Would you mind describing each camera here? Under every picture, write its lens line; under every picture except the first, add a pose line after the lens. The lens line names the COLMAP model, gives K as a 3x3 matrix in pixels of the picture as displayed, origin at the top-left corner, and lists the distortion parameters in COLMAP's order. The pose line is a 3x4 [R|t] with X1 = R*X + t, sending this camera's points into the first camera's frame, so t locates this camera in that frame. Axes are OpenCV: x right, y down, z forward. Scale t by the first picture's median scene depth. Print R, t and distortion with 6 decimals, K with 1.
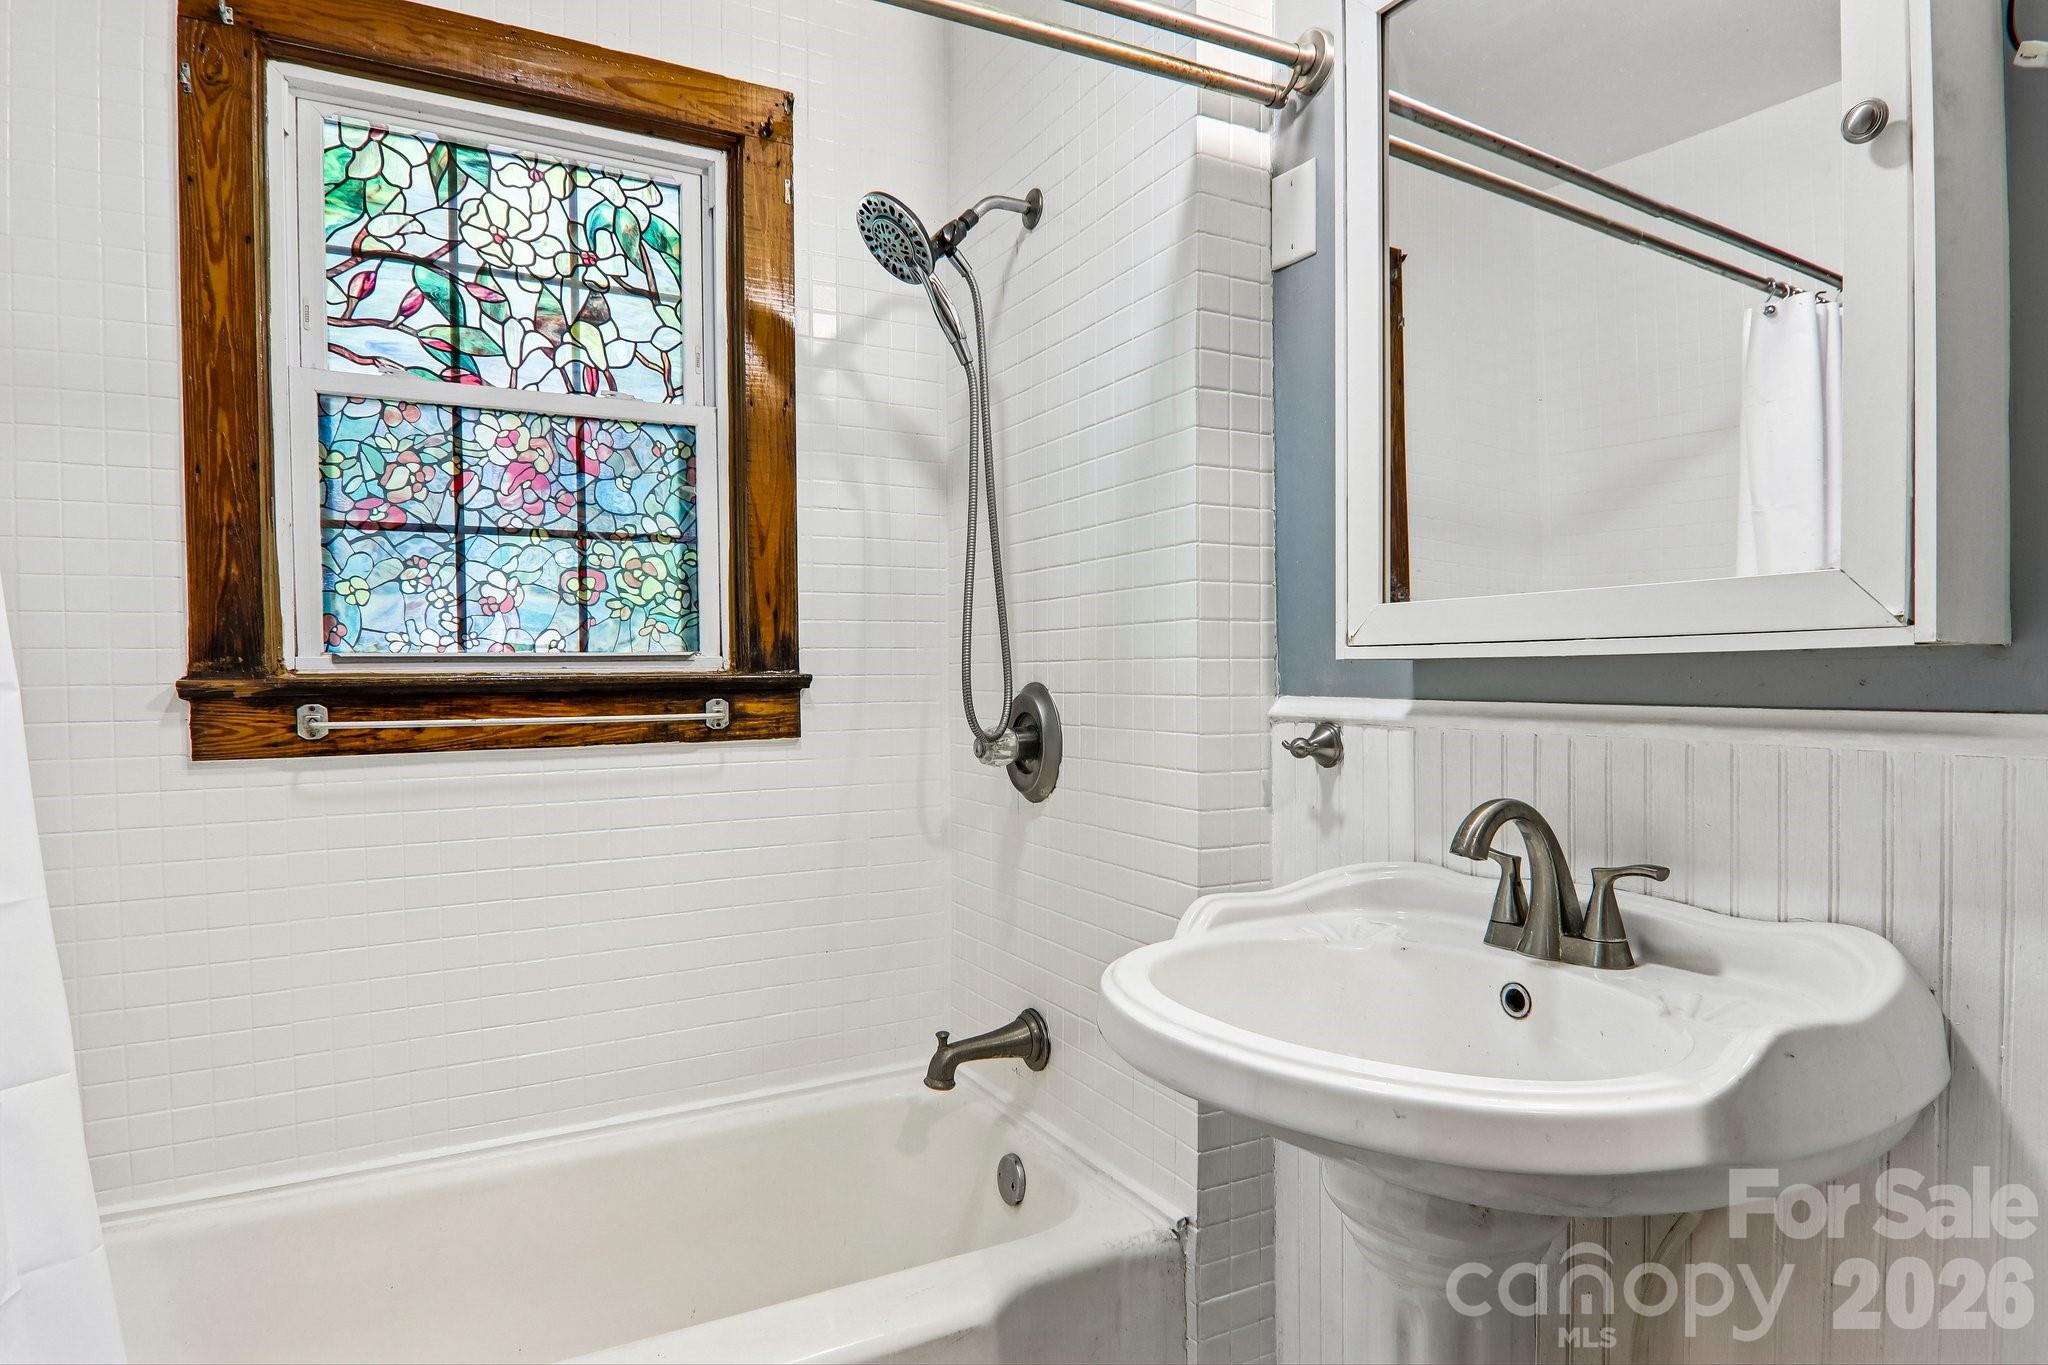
lens RADIAL K [[1138.8, 0, 1029.5], [0, 1138.8, 686.9], [0, 0, 1]] dist [0.015362, -0.022466]
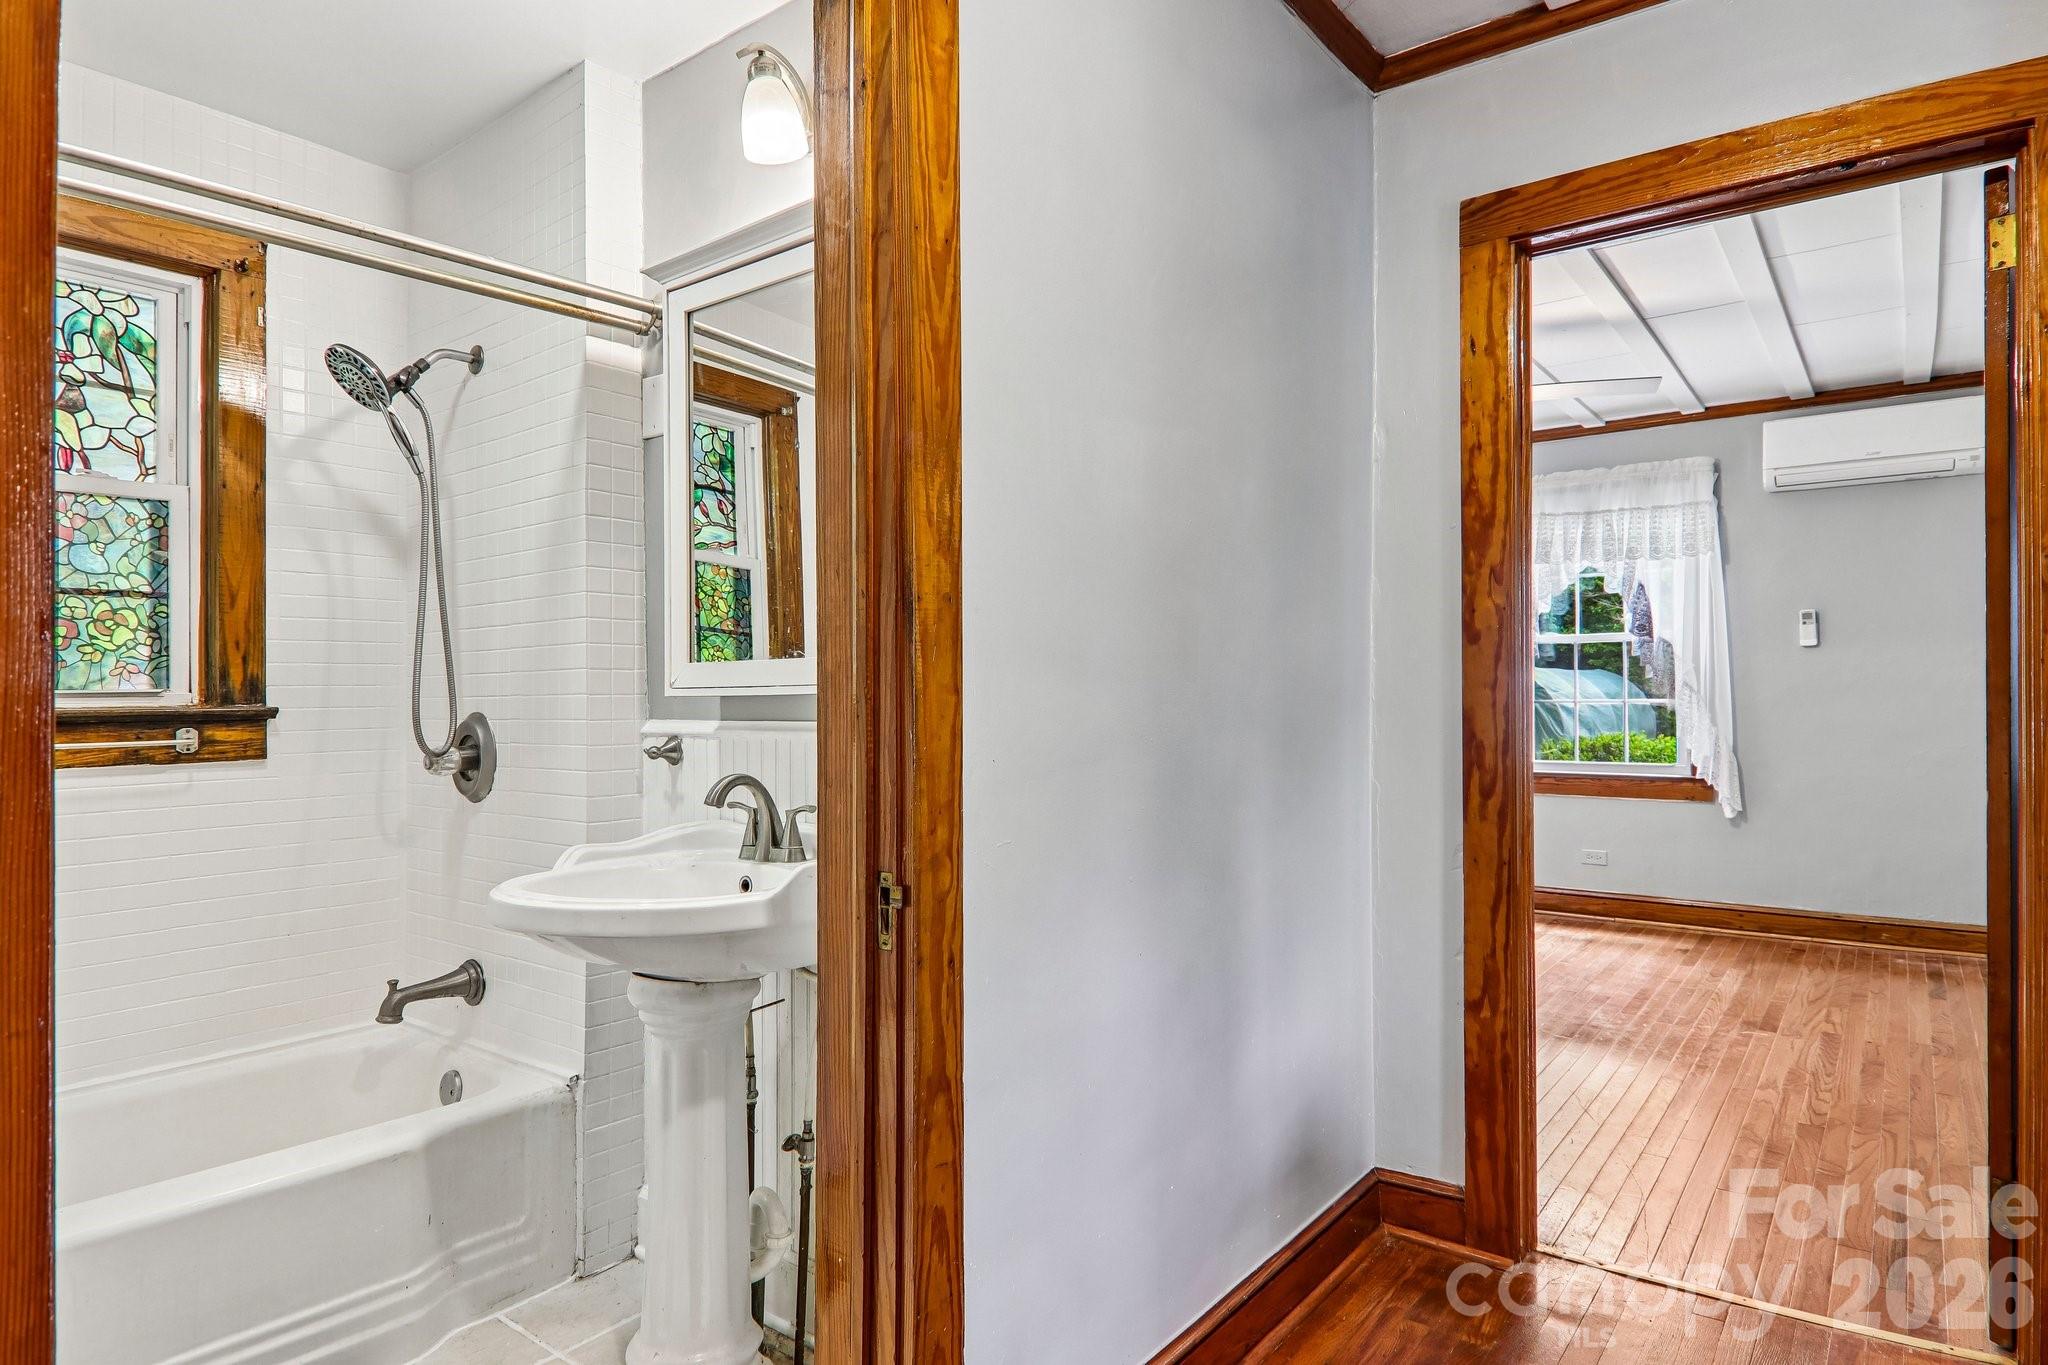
lens RADIAL K [[1138.8, 0, 1013.2], [0, 1138.8, 673.9], [0, 0, 1]] dist [0.015362, -0.022466]
pose [[0.921348, 0.004467, 0.388713, 0.066888], [0.009877, 0.999342, -0.034896, 0.004268], [-0.388613, 0.035991, 0.920698, -0.488056]]
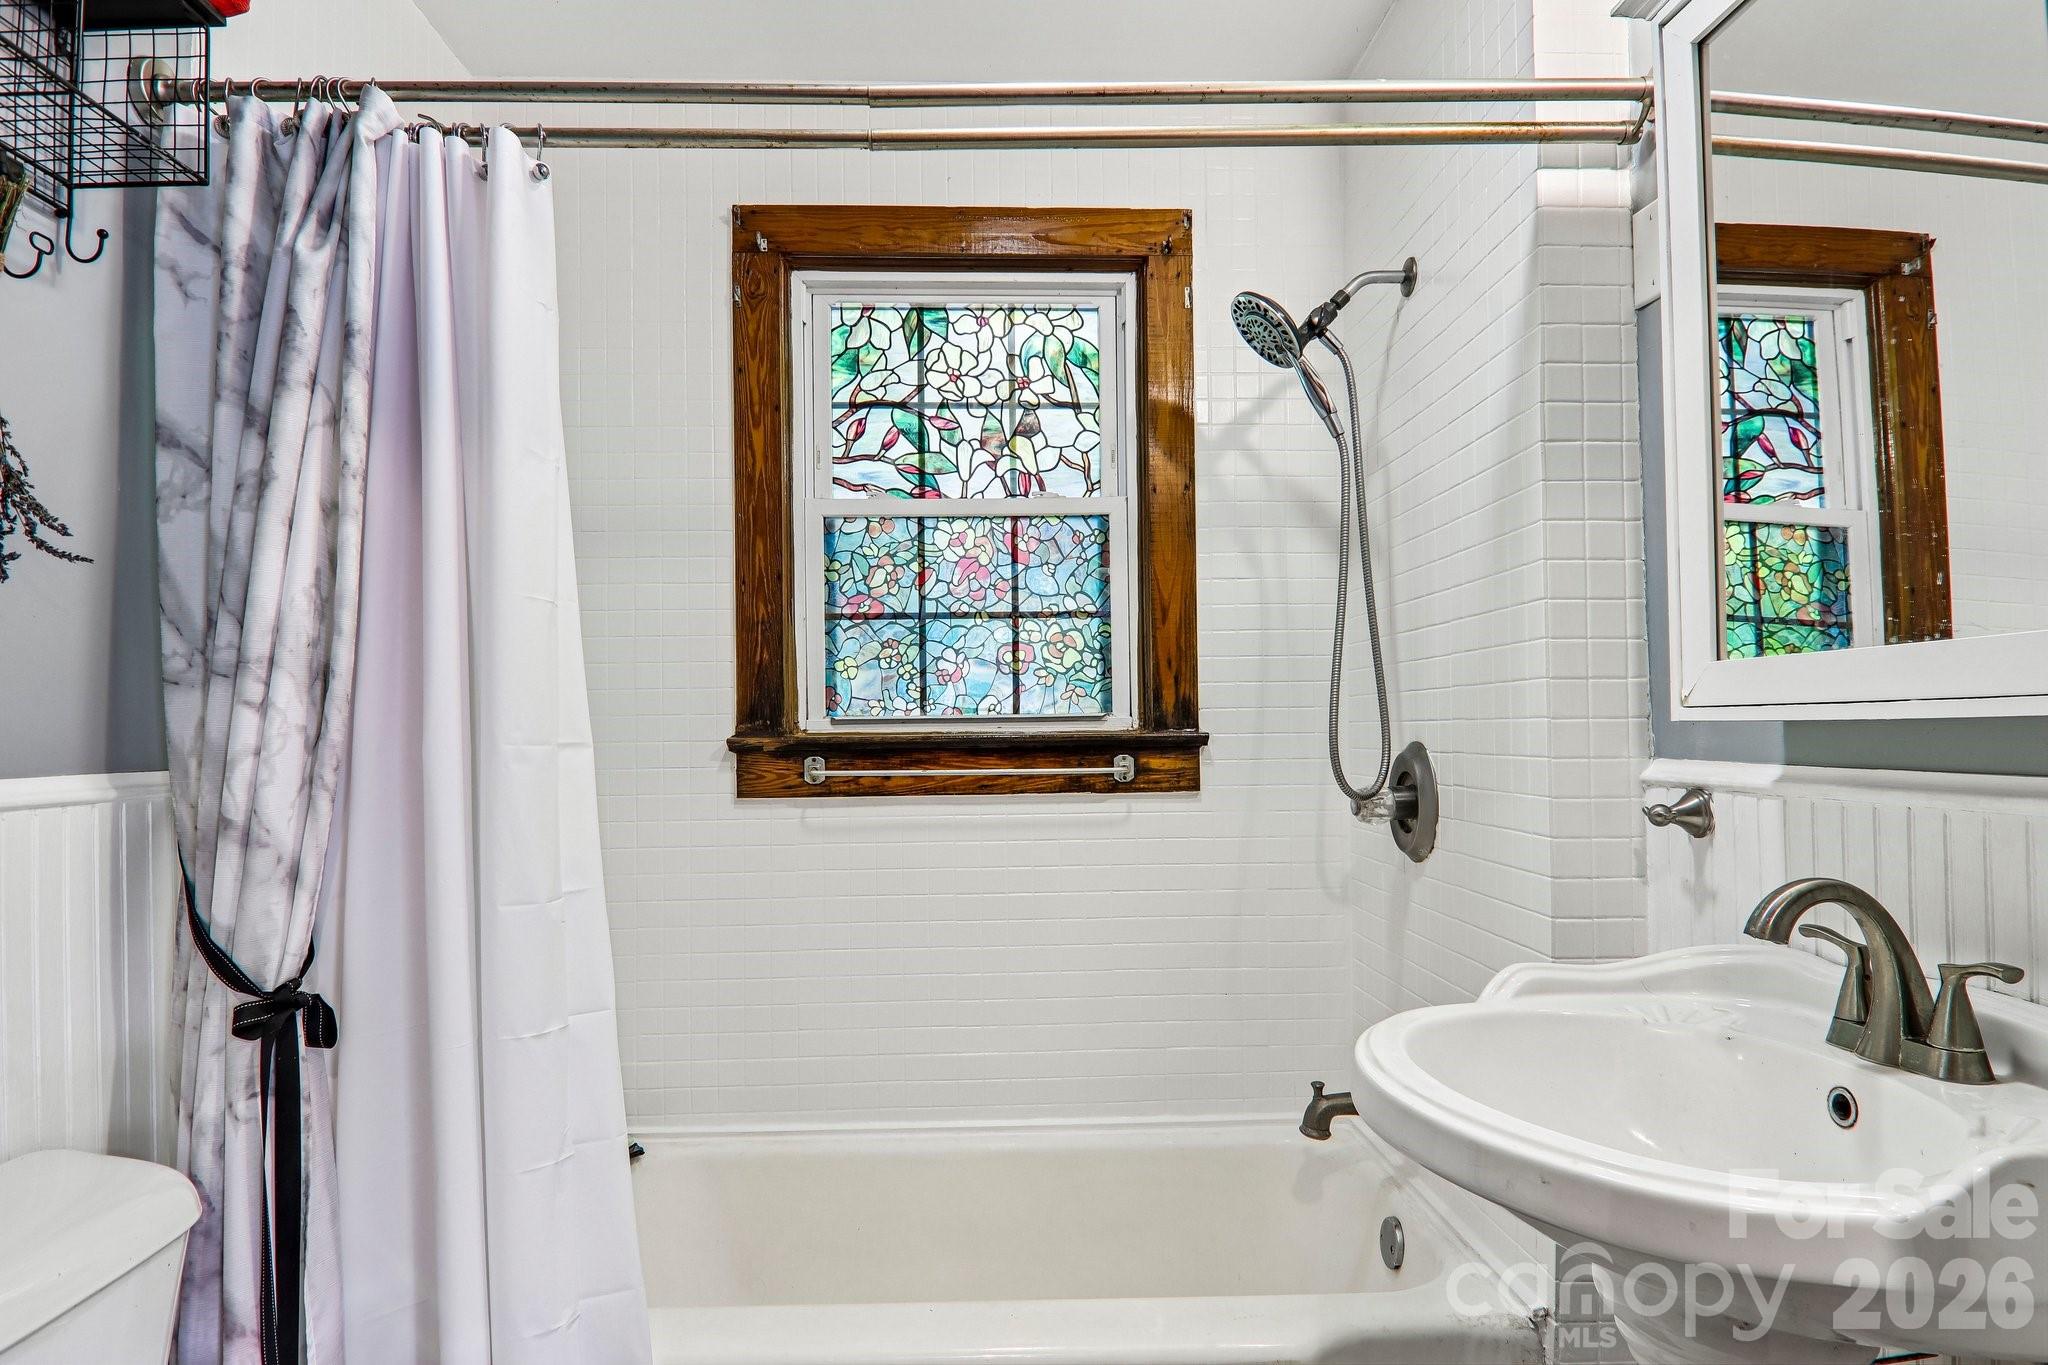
lens RADIAL K [[1138.8, 0, 1036.2], [0, 1138.8, 688.0], [0, 0, 1]] dist [0.015362, -0.022466]
pose [[0.899282, -0.016128, -0.437072, 0.148813], [-0.003922, 0.998982, -0.044931, -0.004879], [0.437352, 0.042119, 0.898304, -0.049192]]
